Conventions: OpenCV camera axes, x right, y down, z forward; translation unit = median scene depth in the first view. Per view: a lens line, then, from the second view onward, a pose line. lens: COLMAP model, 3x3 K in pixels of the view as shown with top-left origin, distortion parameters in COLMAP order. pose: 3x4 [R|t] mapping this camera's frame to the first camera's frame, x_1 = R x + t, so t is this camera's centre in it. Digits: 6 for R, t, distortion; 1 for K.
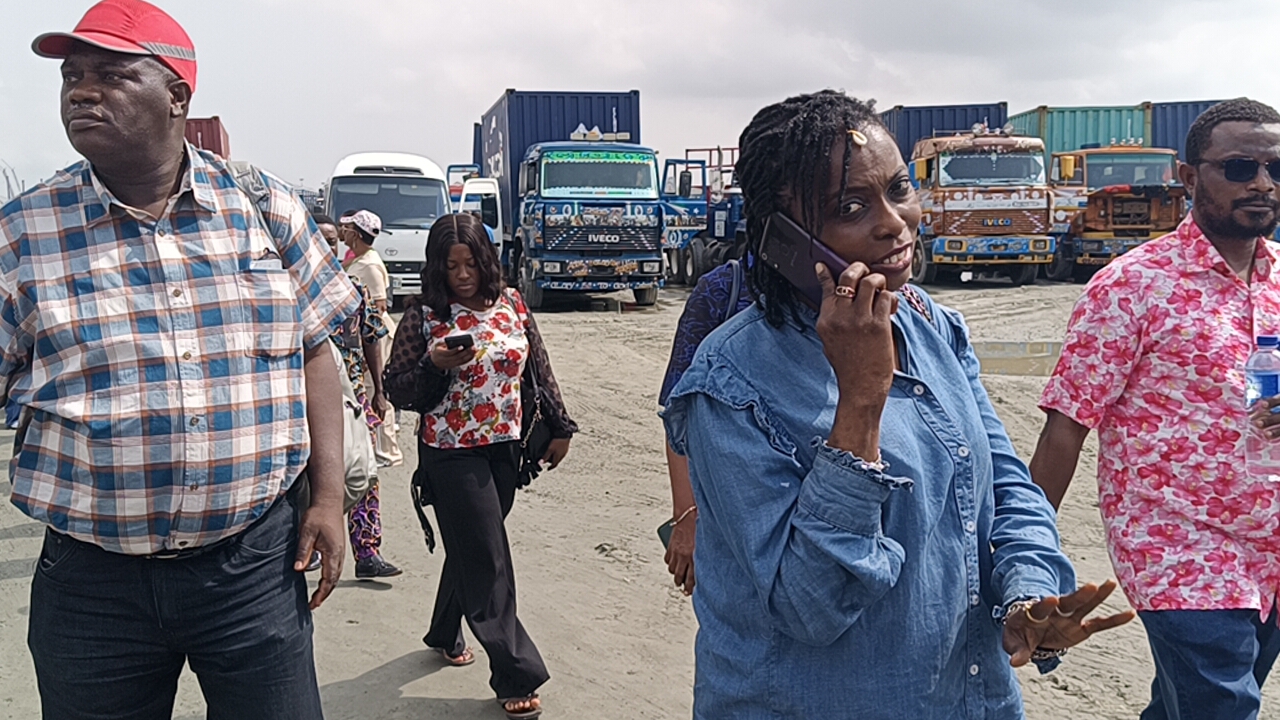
lens RADIAL K [[1145.8, 0, 644.0], [0, 1145.8, 386.6], [0, 0, 1]] dist [0.268926, -0.738543]
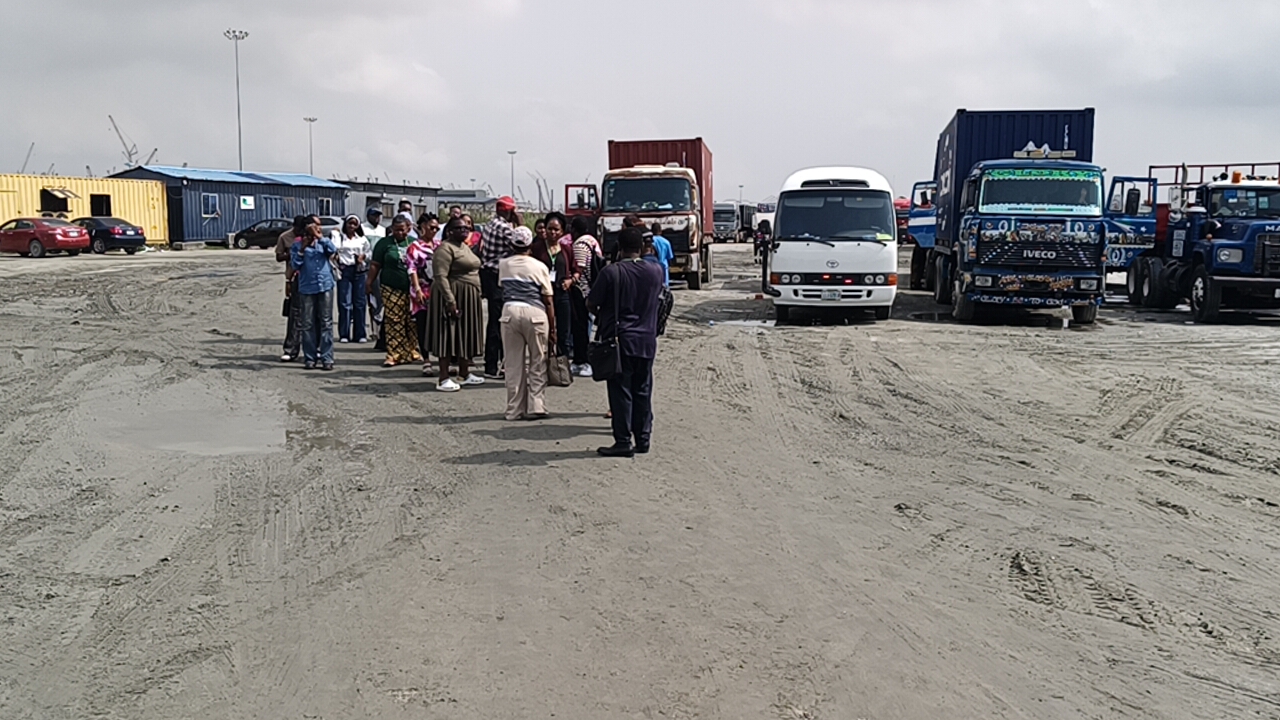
lens RADIAL K [[1188.4, 0, 661.3], [0, 1188.4, 373.3], [0, 0, 1]] dist [0.115401, -0.356957]
pose [[0.921591, 0.068439, -0.382081, 0.064834], [-0.078261, 0.996881, -0.010205, 0.010598], [0.380191, 0.039307, 0.924072, -0.081878]]
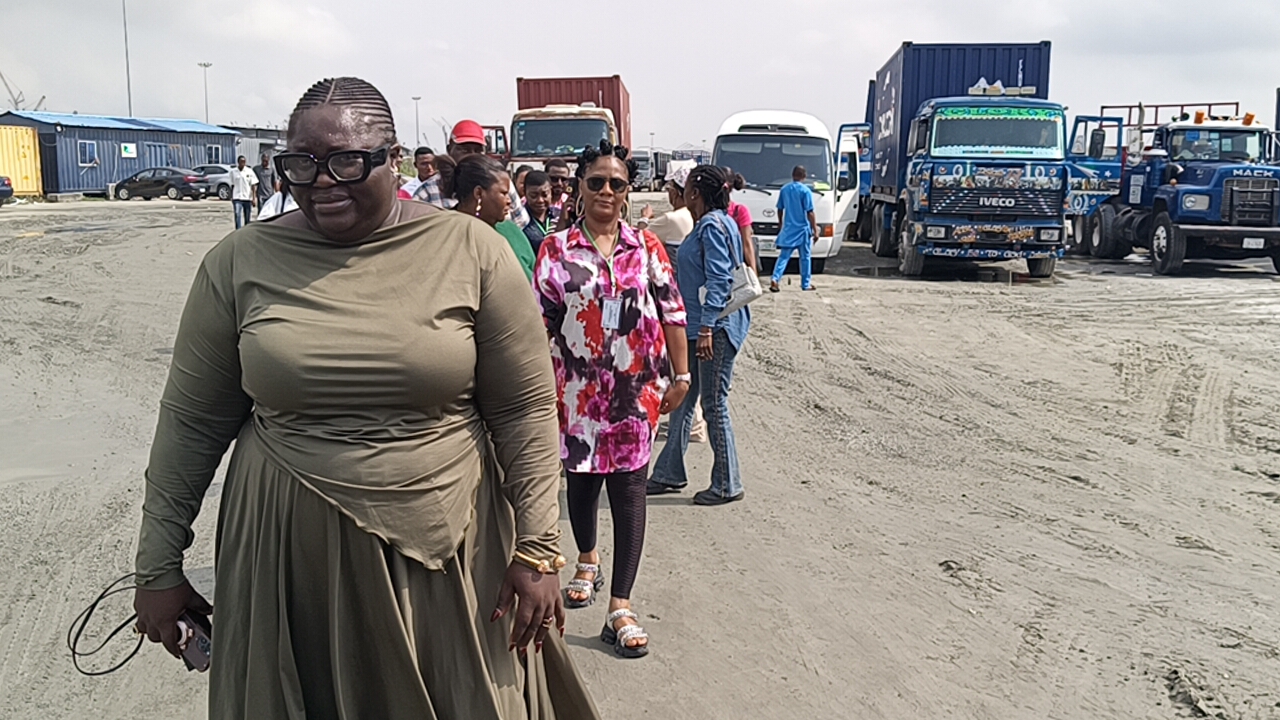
lens RADIAL K [[1152.5, 0, 660.5], [0, 1152.5, 383.5], [0, 0, 1]] dist [0.063760, -0.171921]
pose [[0.948651, 0.074063, -0.307533, 0.004806], [-0.065041, 0.997101, 0.039500, -0.004198], [0.309566, -0.017469, 0.950717, 0.041631]]
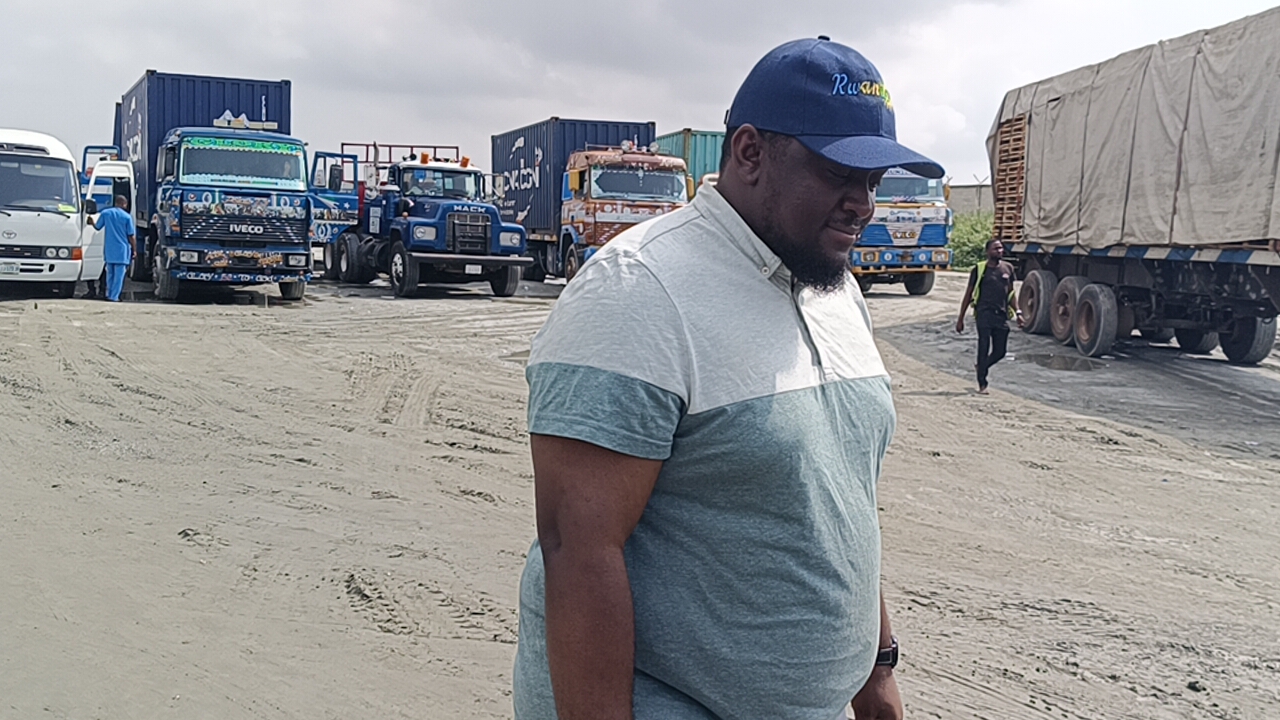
lens RADIAL K [[1170.3, 0, 644.1], [0, 1170.3, 397.0], [0, 0, 1]] dist [0.051194, -0.380271]
pose [[0.963384, 0.012836, 0.267818, 0.023878], [-0.013760, 0.999904, 0.001576, 0.004902], [-0.267772, -0.005204, 0.963468, -0.025463]]
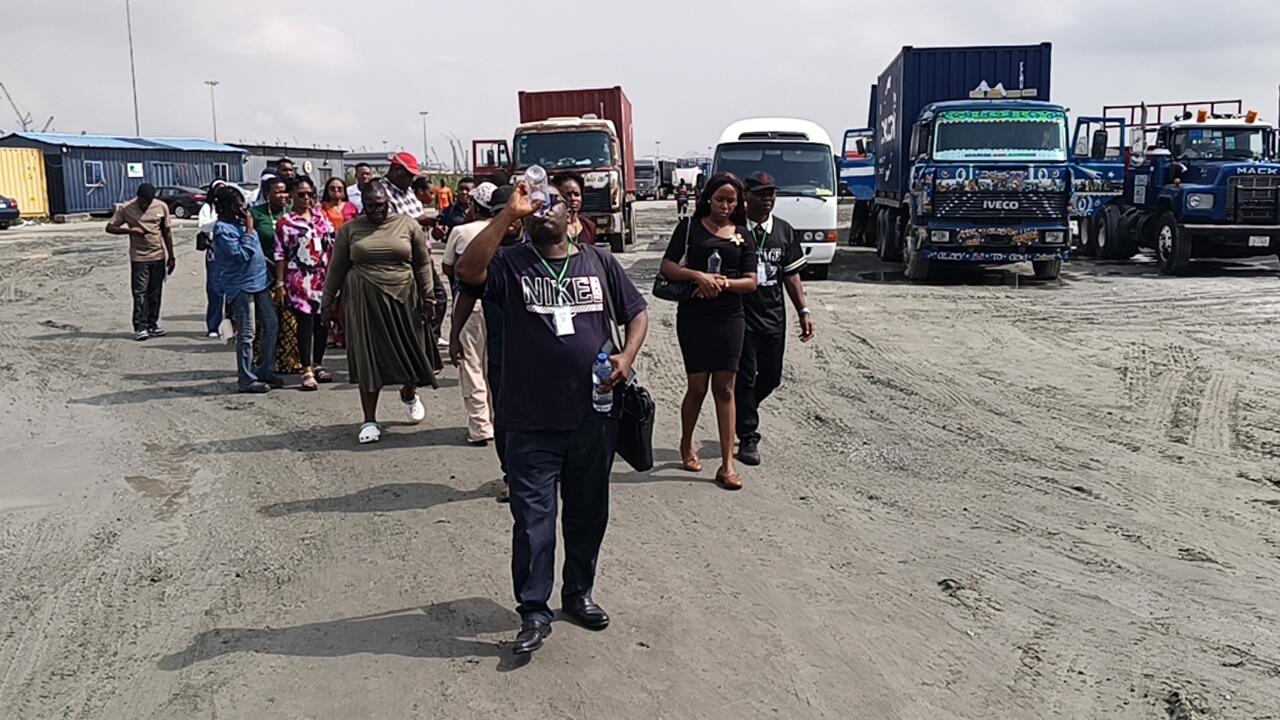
lens RADIAL K [[1157.9, 0, 670.1], [0, 1157.9, 378.6], [0, 0, 1]] dist [0.014299, -0.078776]
pose [[0.948984, 0.051968, -0.311012, 0.008483], [-0.044967, 0.998549, 0.029644, -0.007345], [0.312101, -0.014146, 0.949943, 0.048815]]
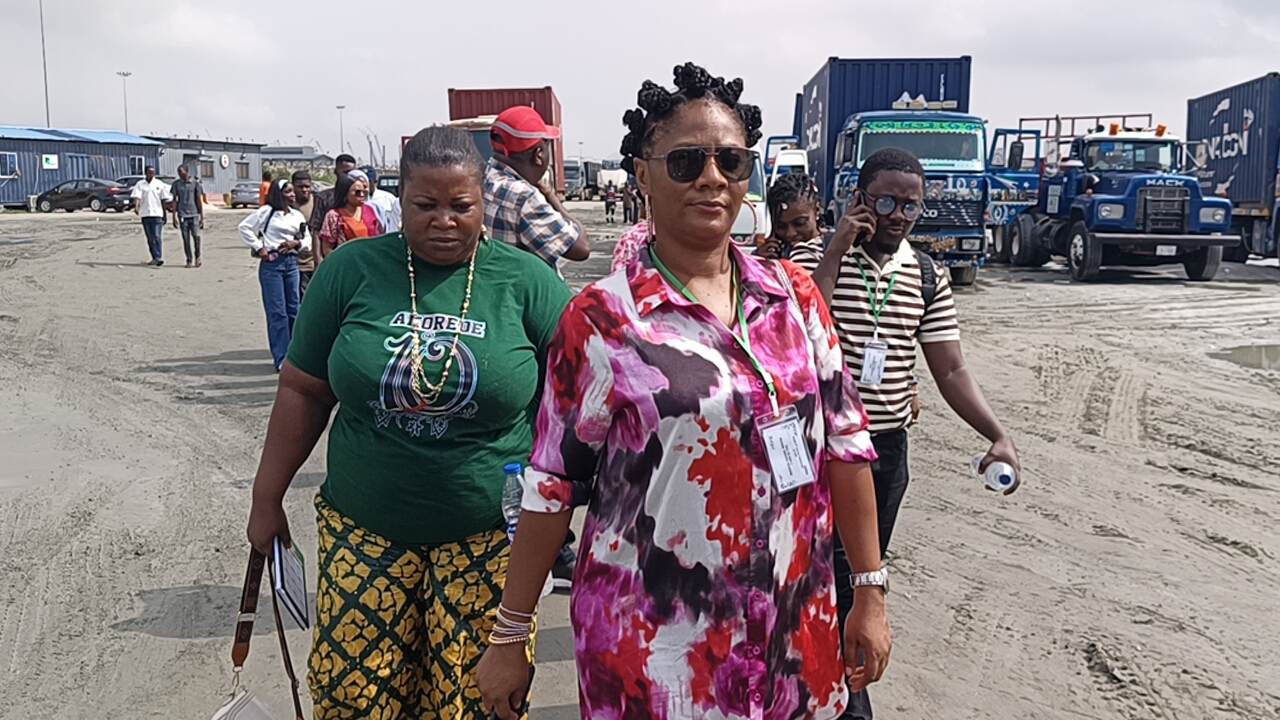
lens RADIAL K [[1145.3, 0, 645.2], [0, 1145.3, 386.9], [0, 0, 1]] dist [0.122640, -0.273852]
pose [[0.963146, 0.062089, -0.261713, 0.004049], [-0.055710, 0.997943, 0.031733, -0.003509], [0.263145, -0.015984, 0.964624, 0.023836]]
